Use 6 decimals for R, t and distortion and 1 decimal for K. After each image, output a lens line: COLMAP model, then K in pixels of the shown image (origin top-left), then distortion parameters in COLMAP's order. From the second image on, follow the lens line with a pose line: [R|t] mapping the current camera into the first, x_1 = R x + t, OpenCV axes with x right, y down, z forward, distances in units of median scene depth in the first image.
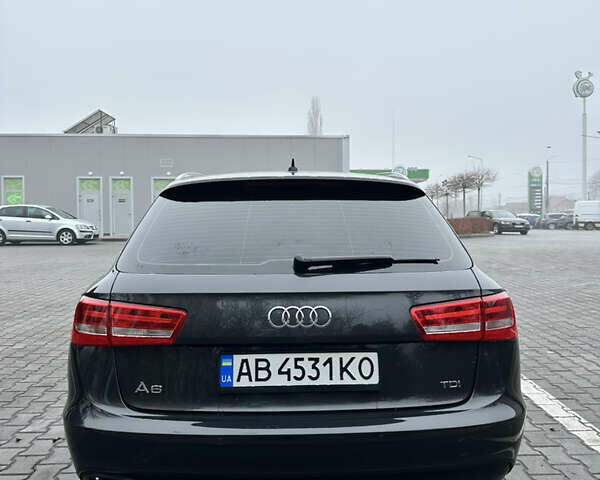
lens RADIAL K [[561.8, 0, 305.3], [0, 561.8, 221.5], [0, 0, 1]] dist [0.033166, 0.000000]
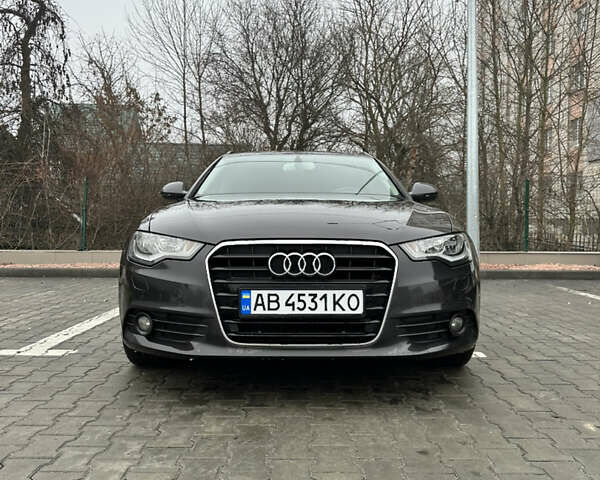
lens RADIAL K [[561.8, 0, 293.6], [0, 561.8, 234.9], [0, 0, 1]] dist [0.033166, 0.000000]
pose [[0.999496, 0.014064, -0.028470, 0.005427], [-0.010591, 0.992881, 0.118638, -0.044396], [0.029935, -0.118277, 0.992529, -0.265739]]
